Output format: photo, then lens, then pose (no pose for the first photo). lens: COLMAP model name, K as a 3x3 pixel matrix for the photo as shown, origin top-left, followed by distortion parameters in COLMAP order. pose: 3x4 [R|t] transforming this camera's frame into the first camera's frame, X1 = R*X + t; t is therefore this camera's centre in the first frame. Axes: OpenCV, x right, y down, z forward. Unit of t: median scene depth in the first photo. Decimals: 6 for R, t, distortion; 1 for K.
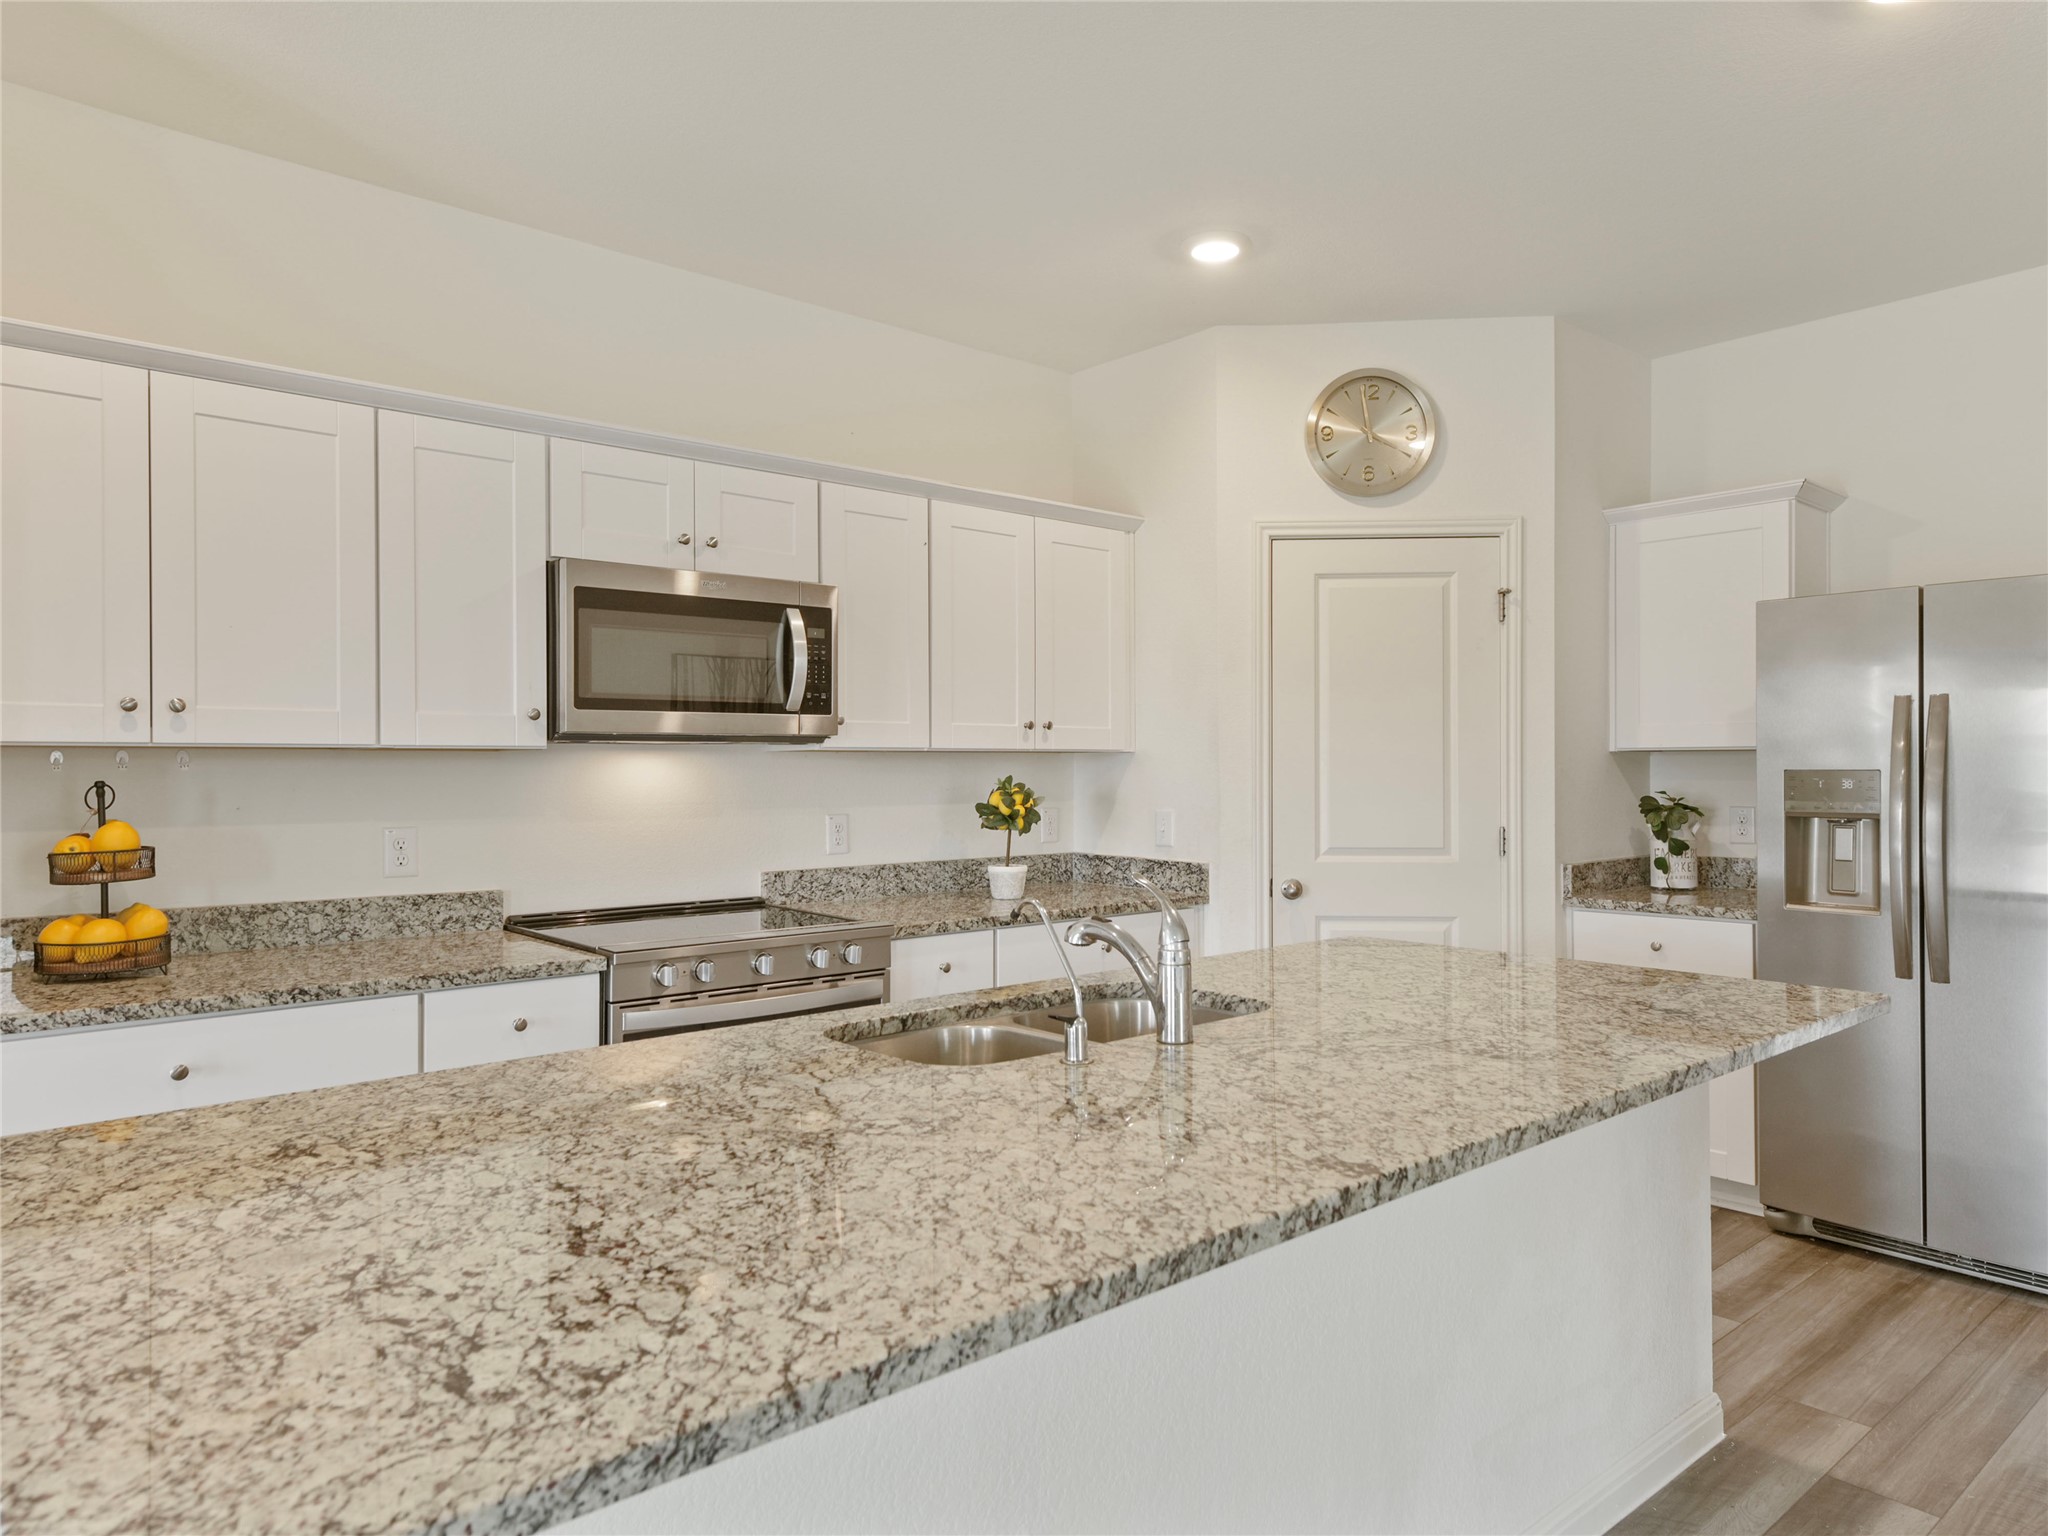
lens RADIAL K [[1299.7, 0, 1024.0], [0, 1299.7, 768.0], [0, 0, 1]] dist [0.027570, 0.000180]
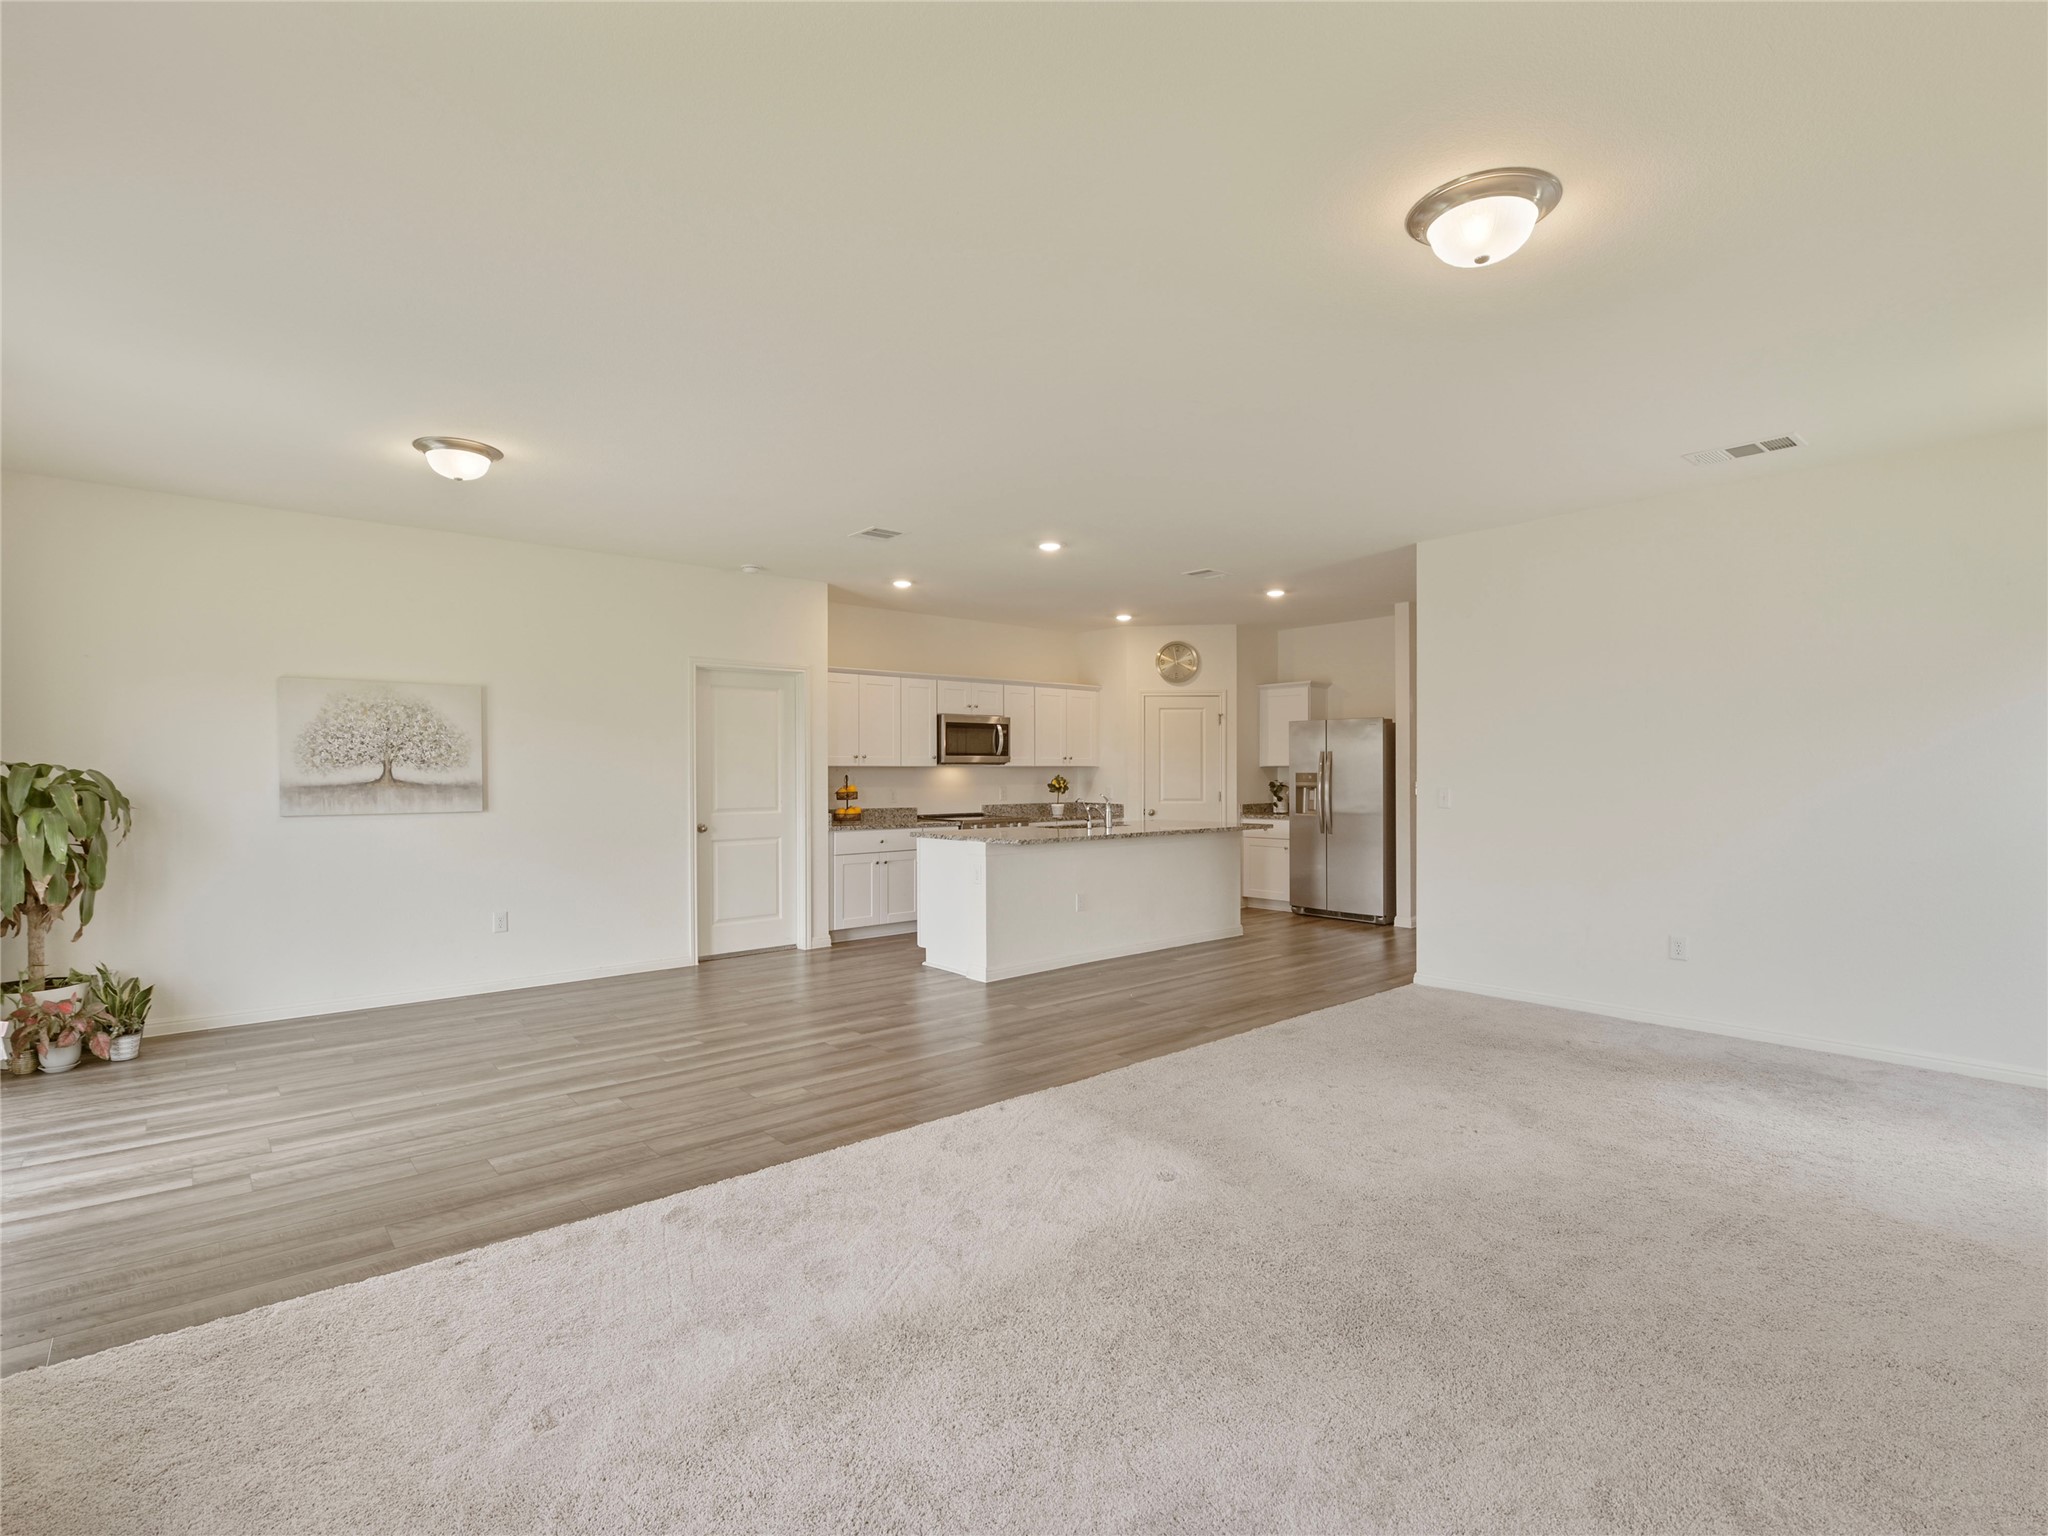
lens RADIAL K [[1066.3, 0, 1024.0], [0, 1066.3, 768.0], [0, 0, 1]] dist [0.000802, 0.000056]
pose [[0.999795, 0.000556, 0.020220, -0.159930], [-0.000472, 0.999991, -0.004154, 0.000593], [-0.020222, 0.004143, 0.999787, -1.677507]]
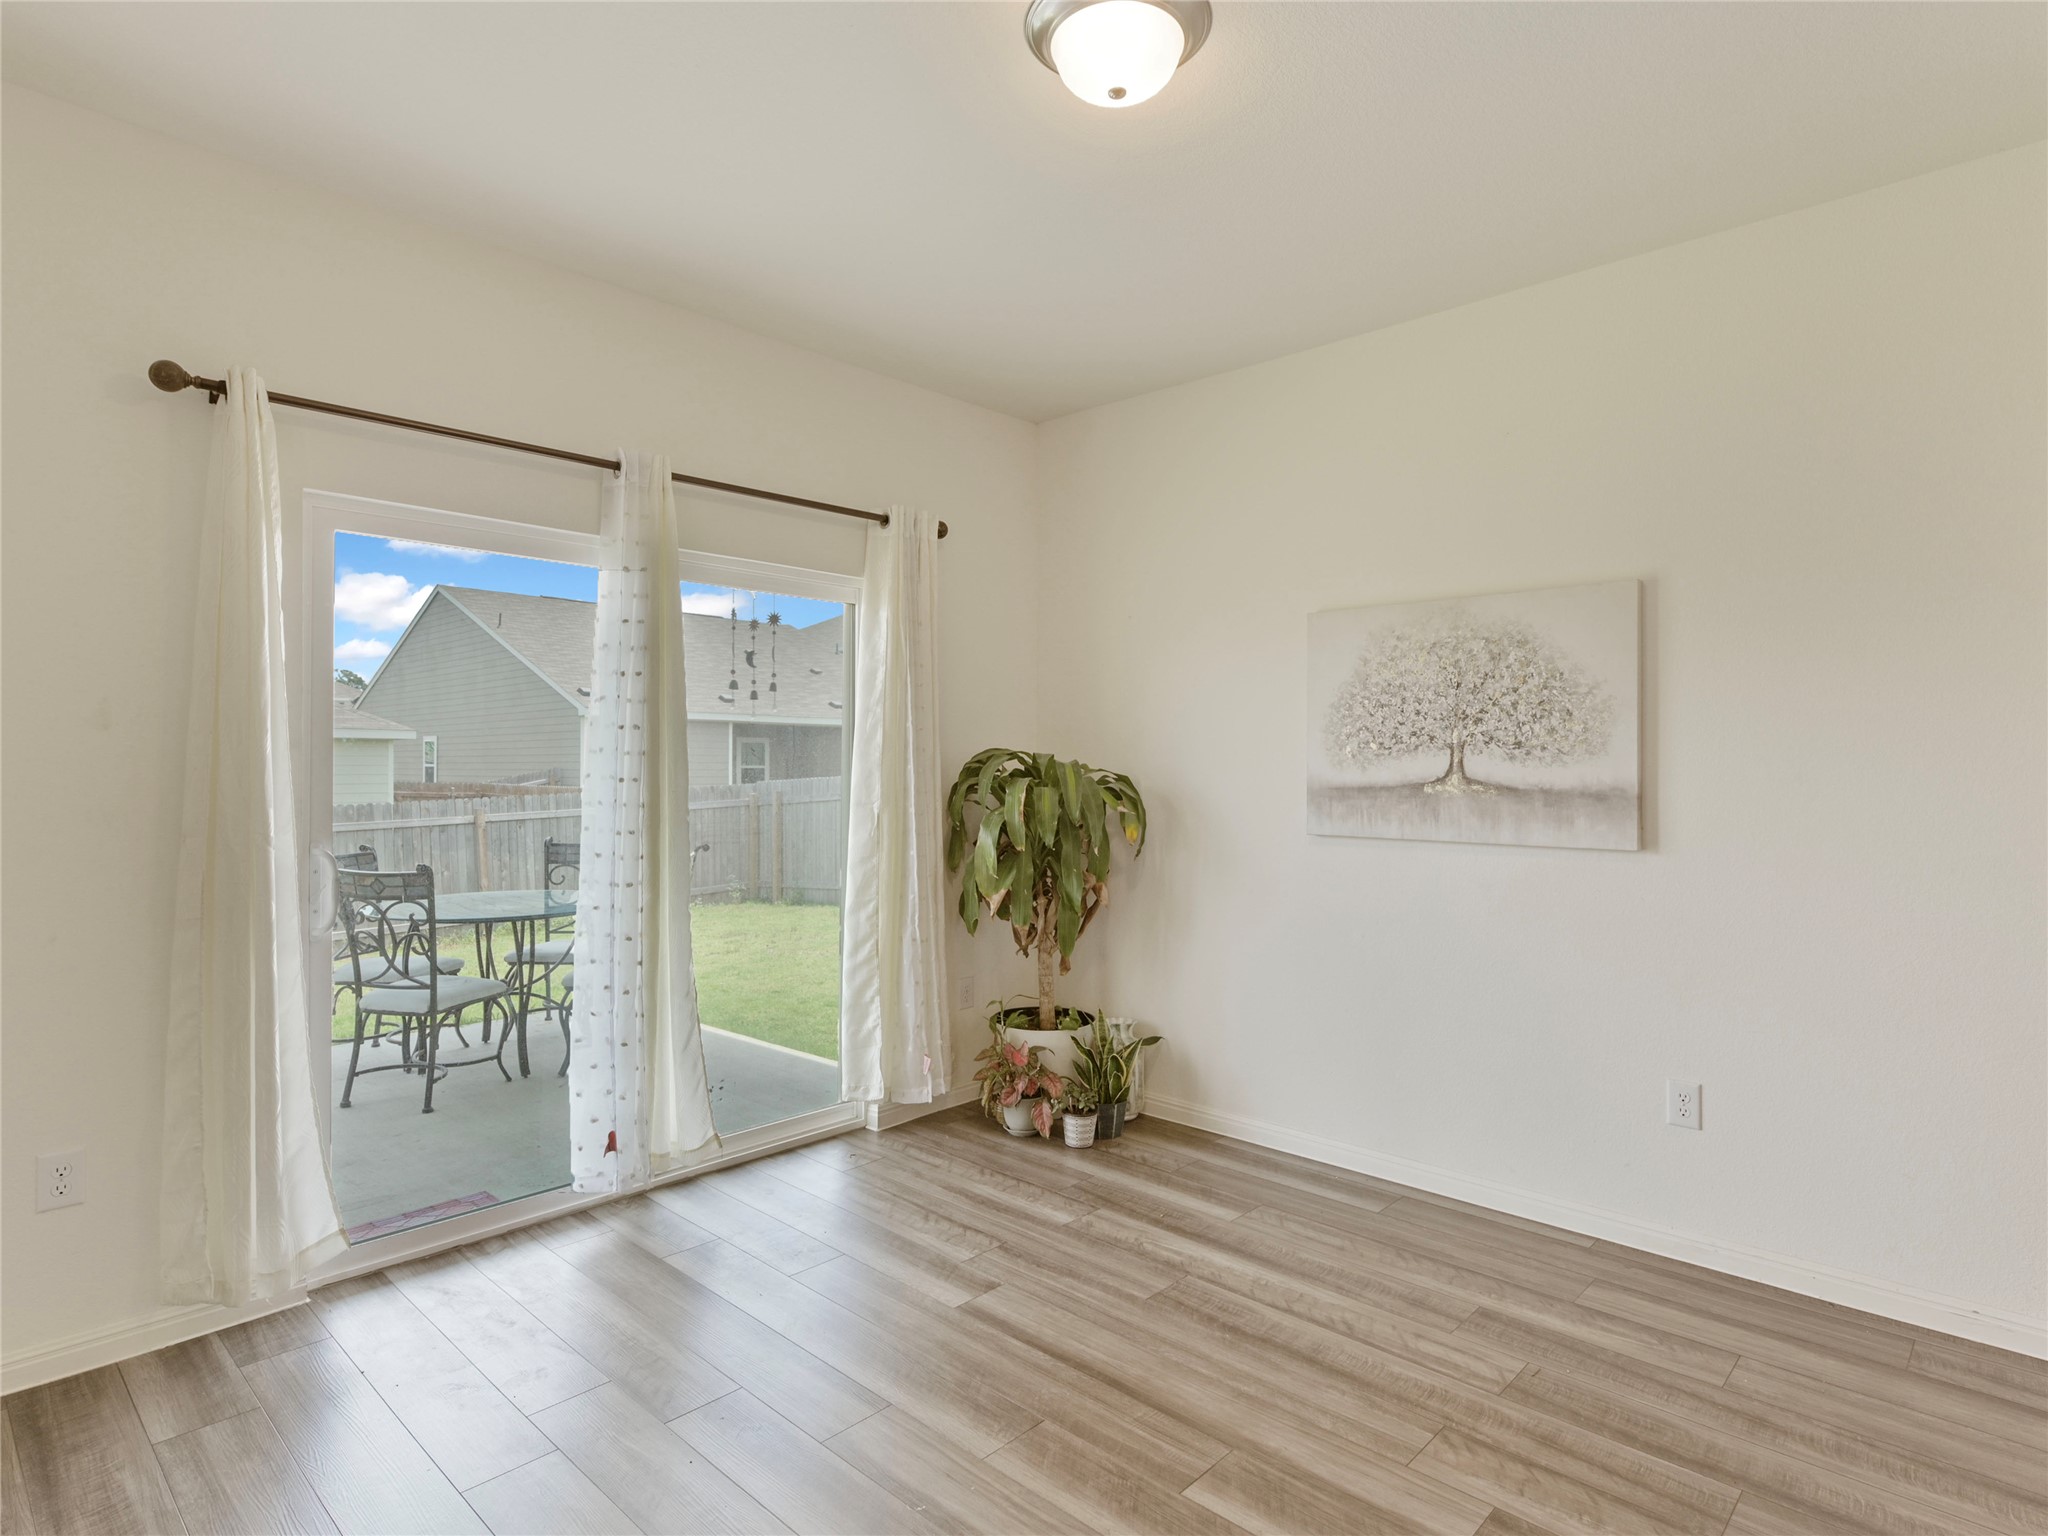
lens RADIAL K [[1112.0, 0, 1024.0], [0, 1112.0, 768.0], [0, 0, 1]] dist [0.020118, -0.000046]
pose [[0.089437, 0.004529, -0.995982, -0.217723], [-0.005824, 0.999975, 0.004024, 0.001643], [0.995975, 0.005440, 0.089461, -0.421499]]
